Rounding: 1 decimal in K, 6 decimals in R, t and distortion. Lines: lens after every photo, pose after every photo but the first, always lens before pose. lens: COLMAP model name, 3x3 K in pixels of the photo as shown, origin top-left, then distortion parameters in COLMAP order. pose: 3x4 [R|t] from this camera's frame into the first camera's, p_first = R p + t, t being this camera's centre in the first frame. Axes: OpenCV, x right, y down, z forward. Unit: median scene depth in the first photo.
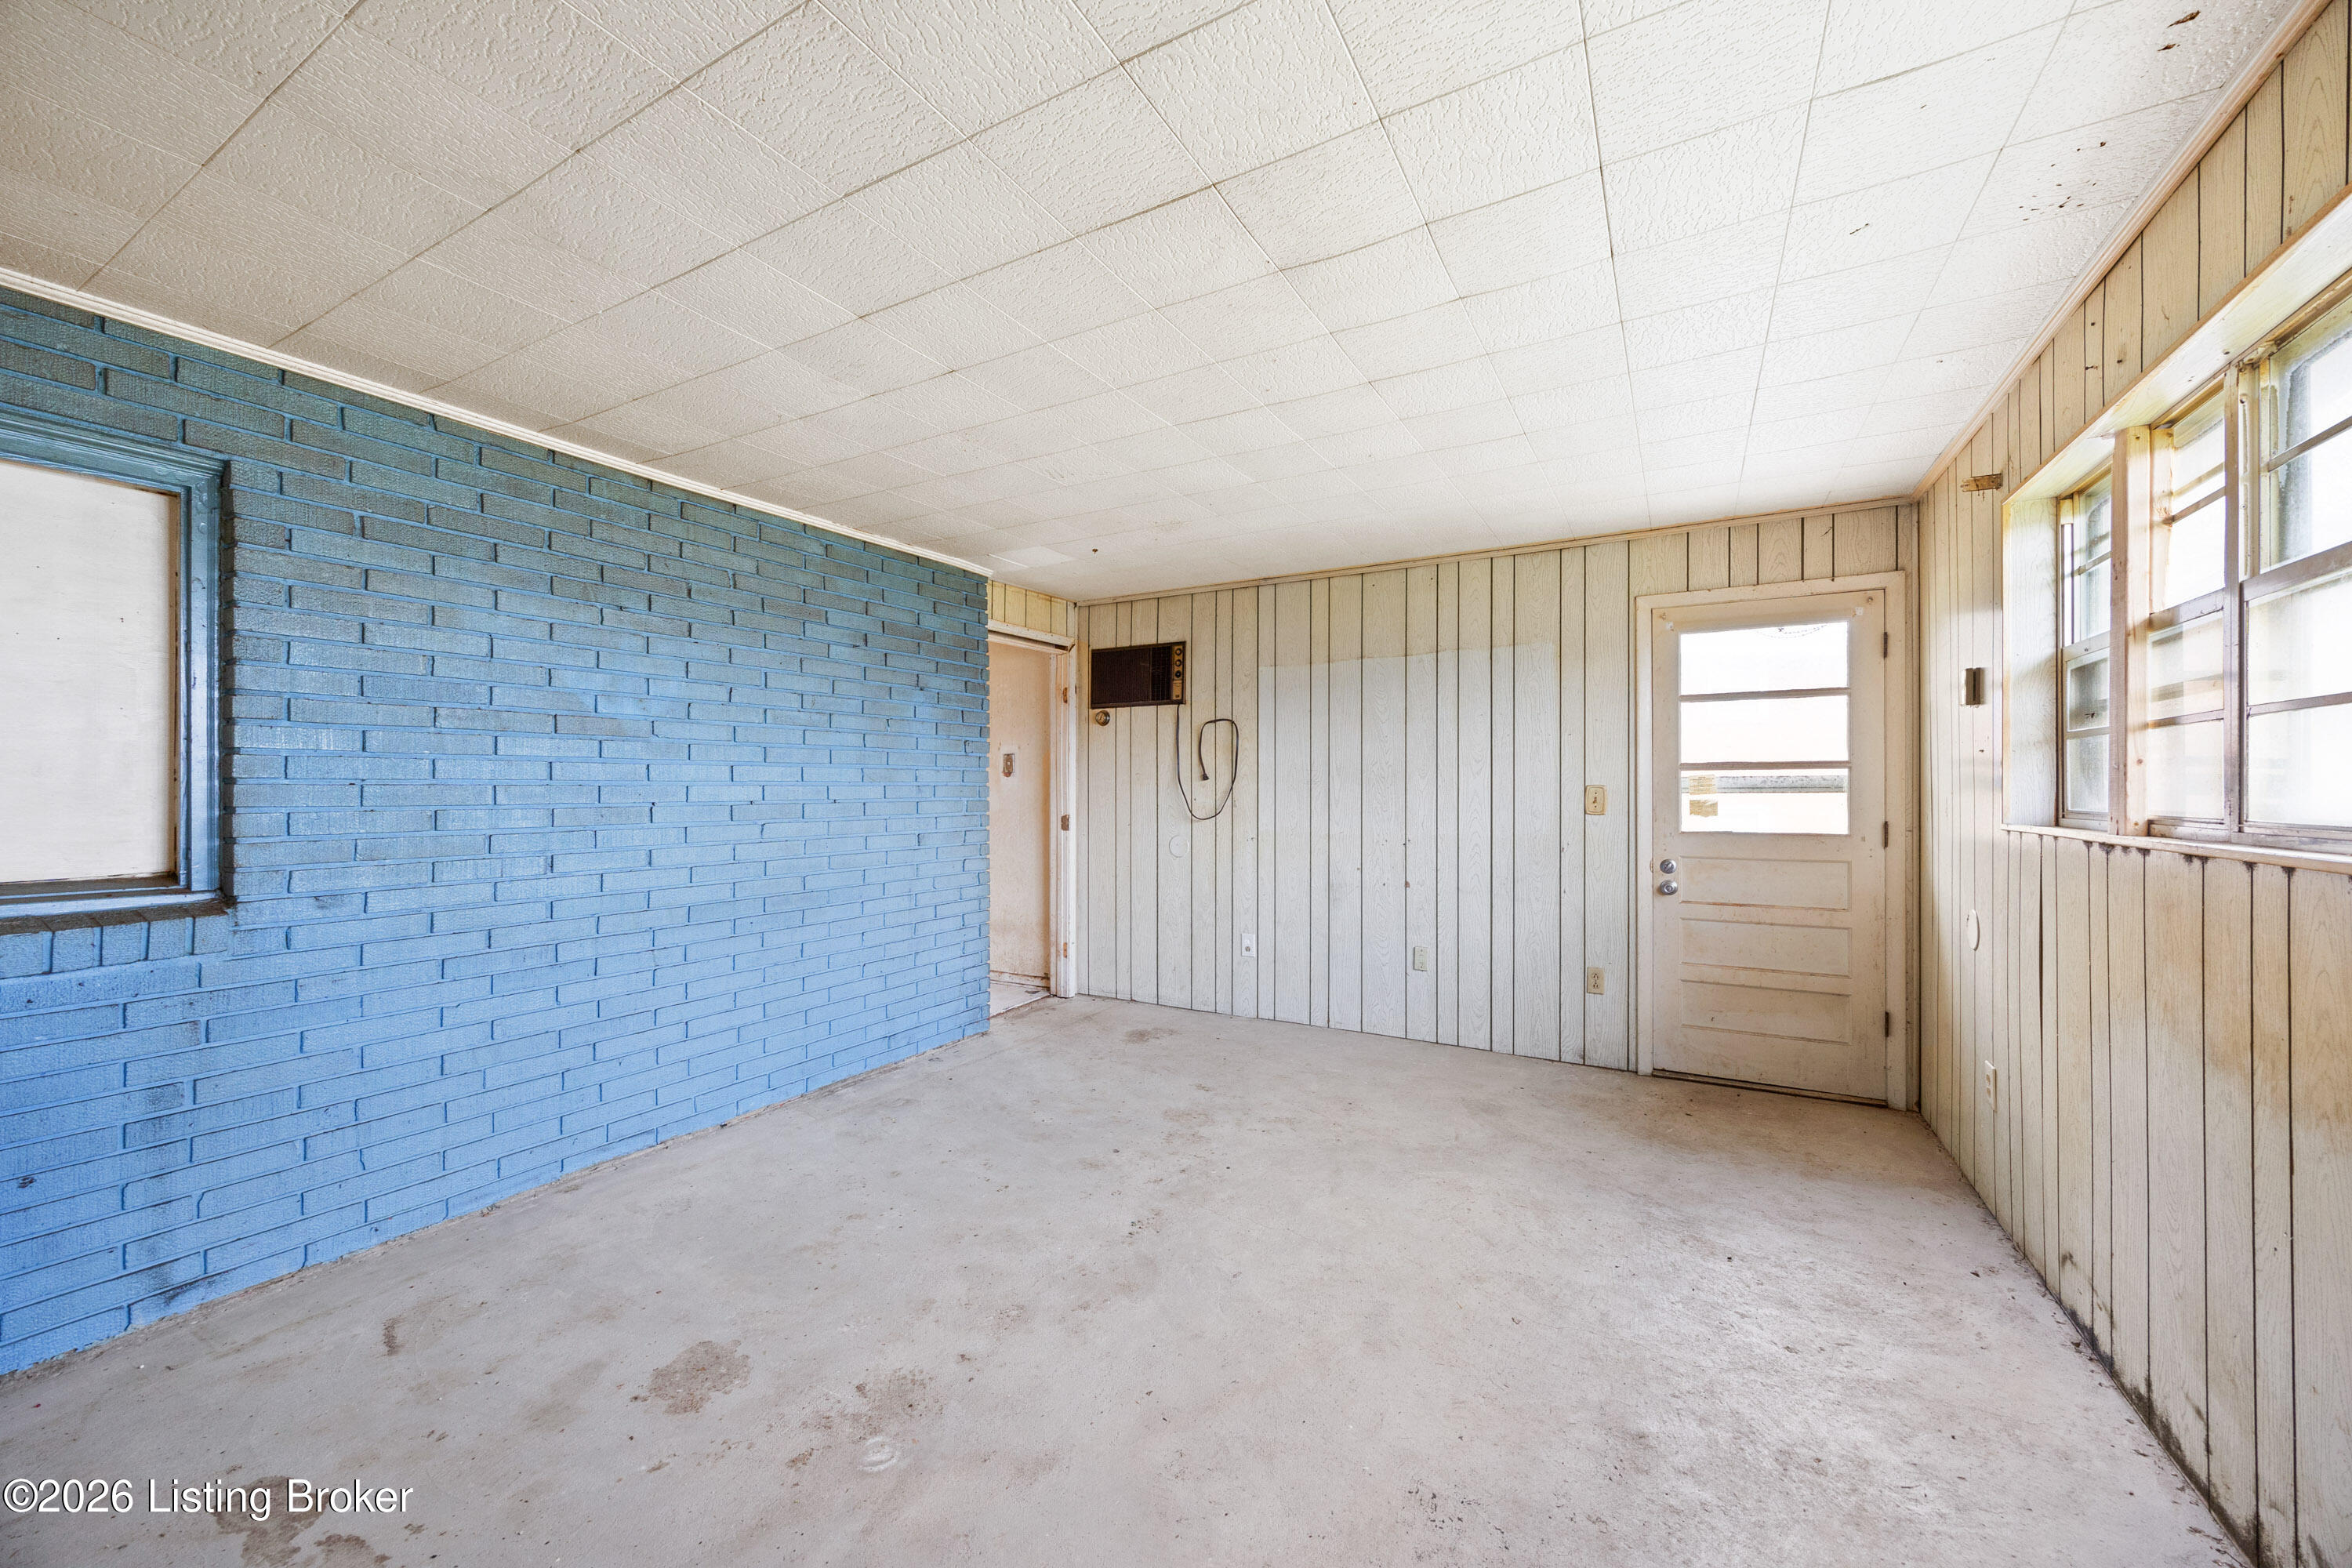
lens RADIAL K [[894.6, 0, 1176.0], [0, 894.6, 784.0], [0, 0, 1]] dist [-0.001521, 0.000048]
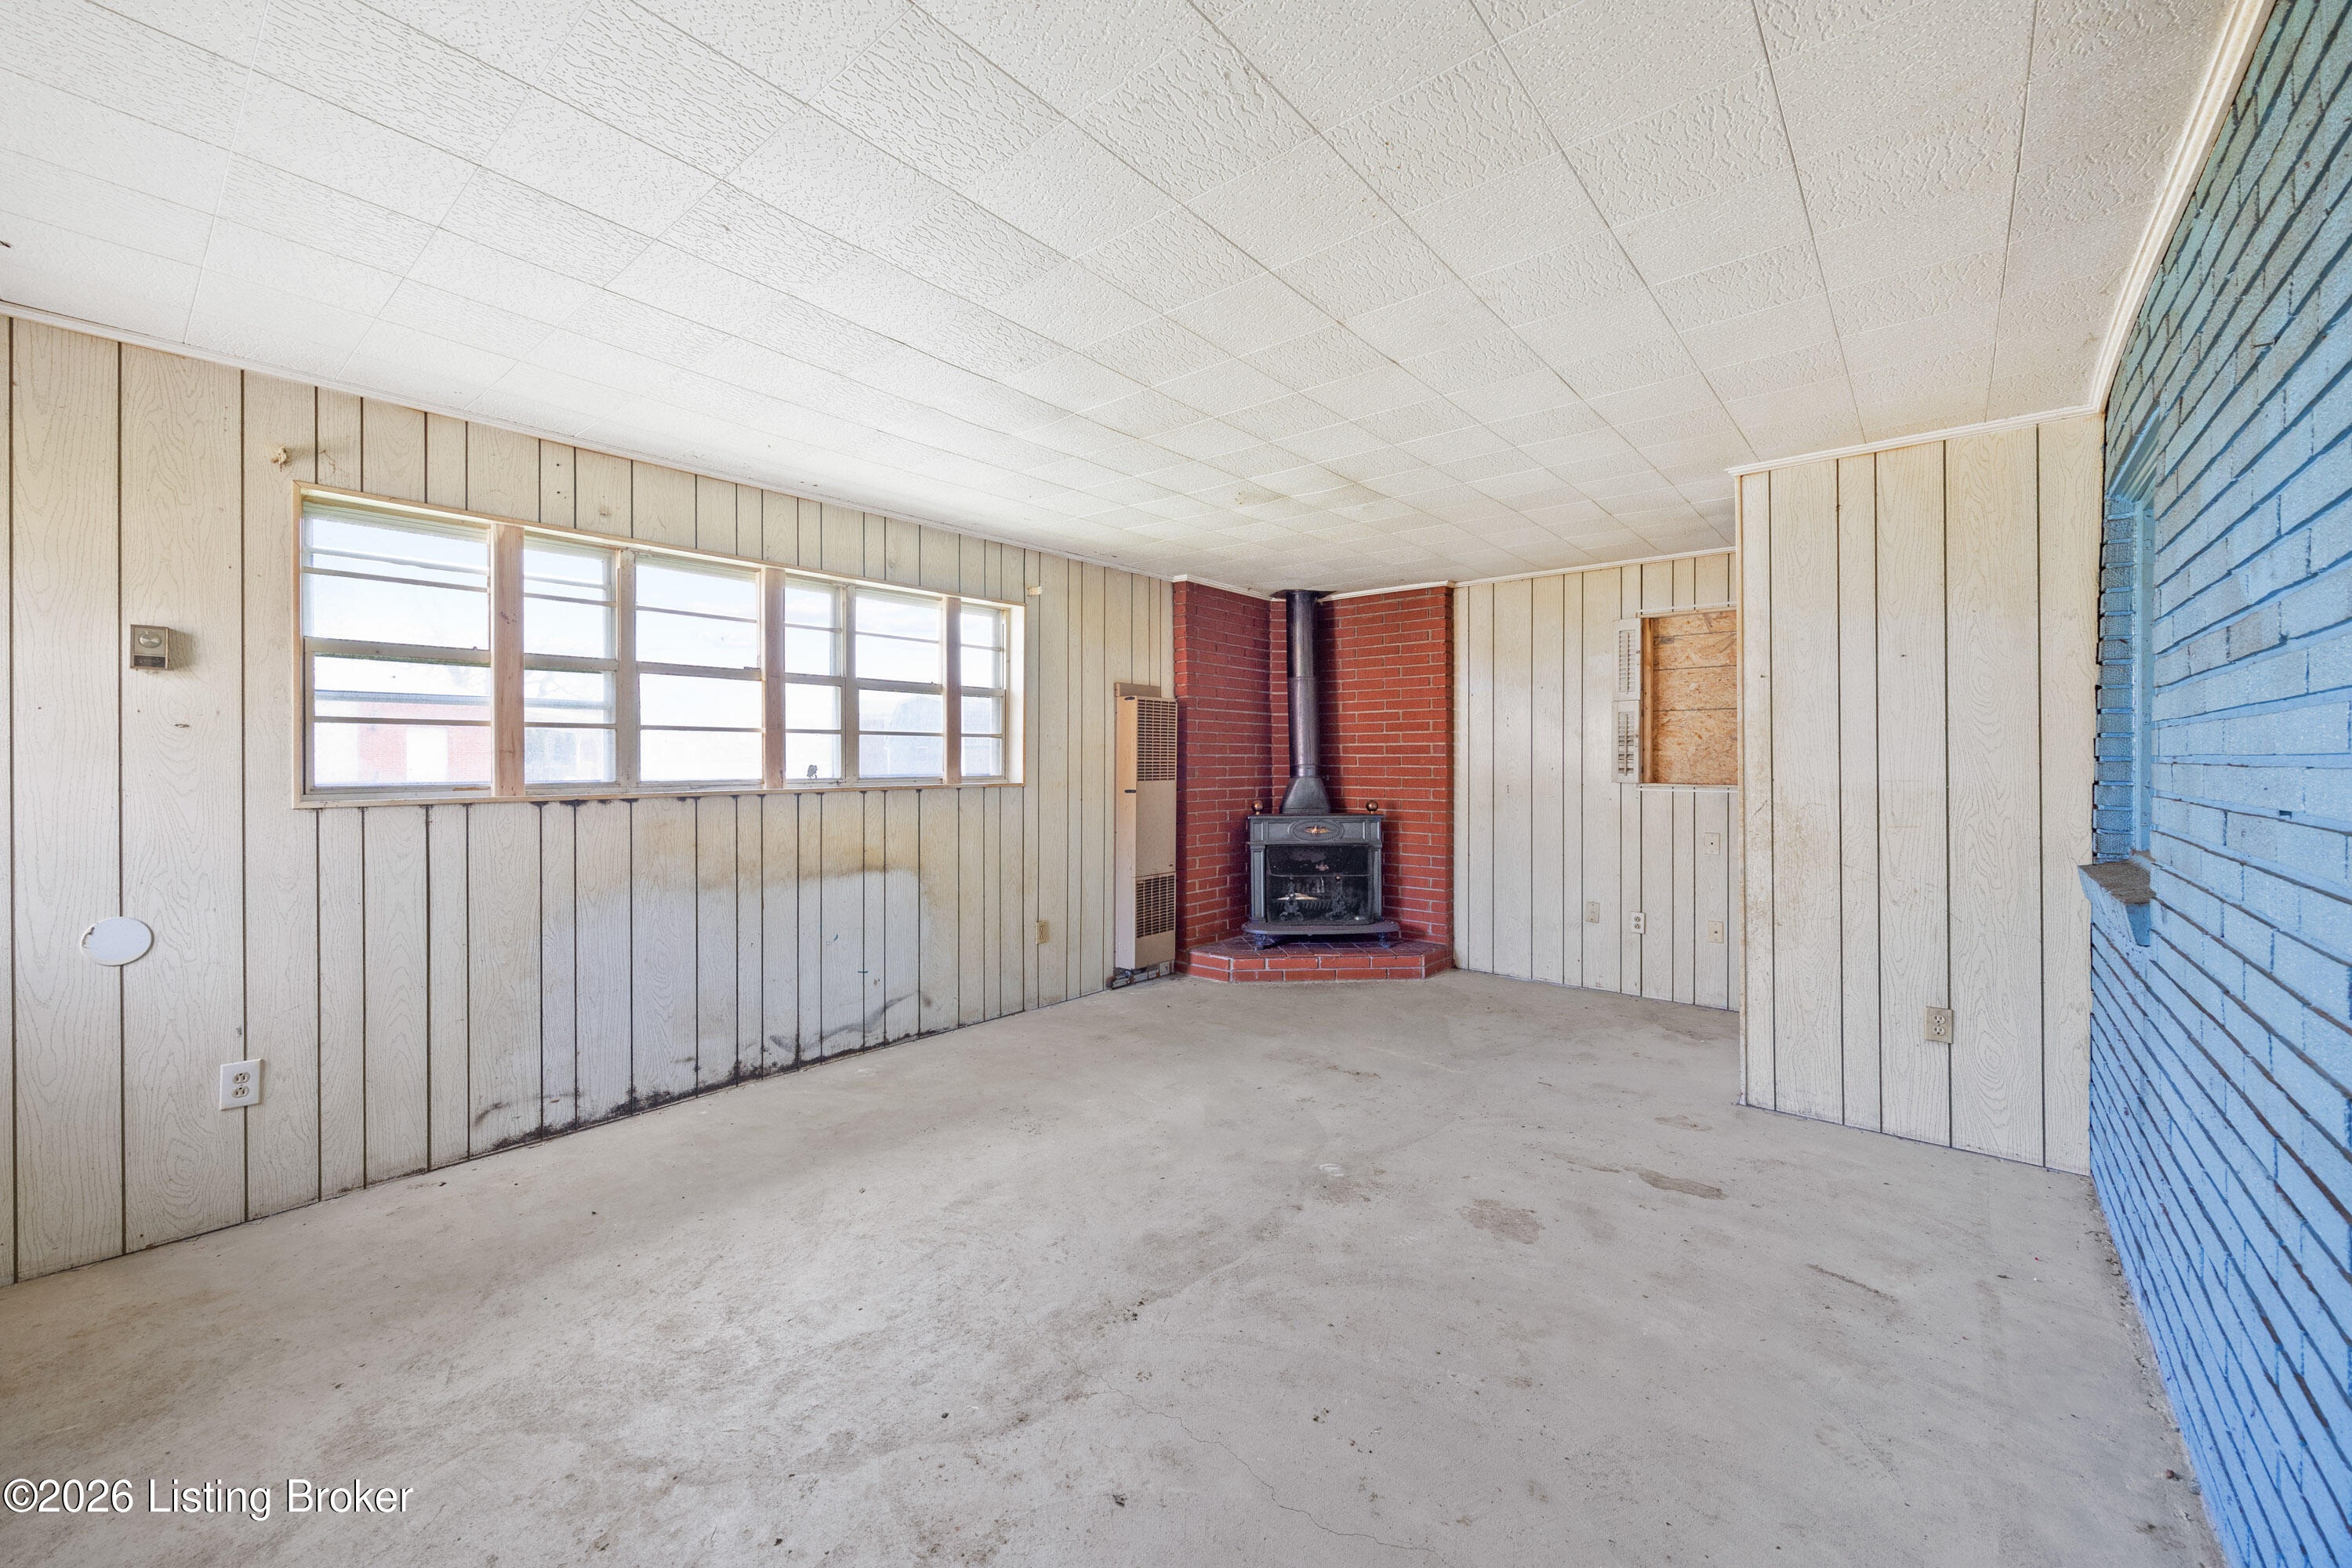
lens RADIAL K [[915.0, 0, 1162.8], [0, 915.0, 759.2], [0, 0, 1]] dist [-0.001648, 0.000124]
pose [[-0.982706, 0.001708, 0.185166, -0.285335], [0.000956, 0.999991, -0.004151, -0.000951], [-0.185172, -0.003903, -0.982698, 2.294483]]
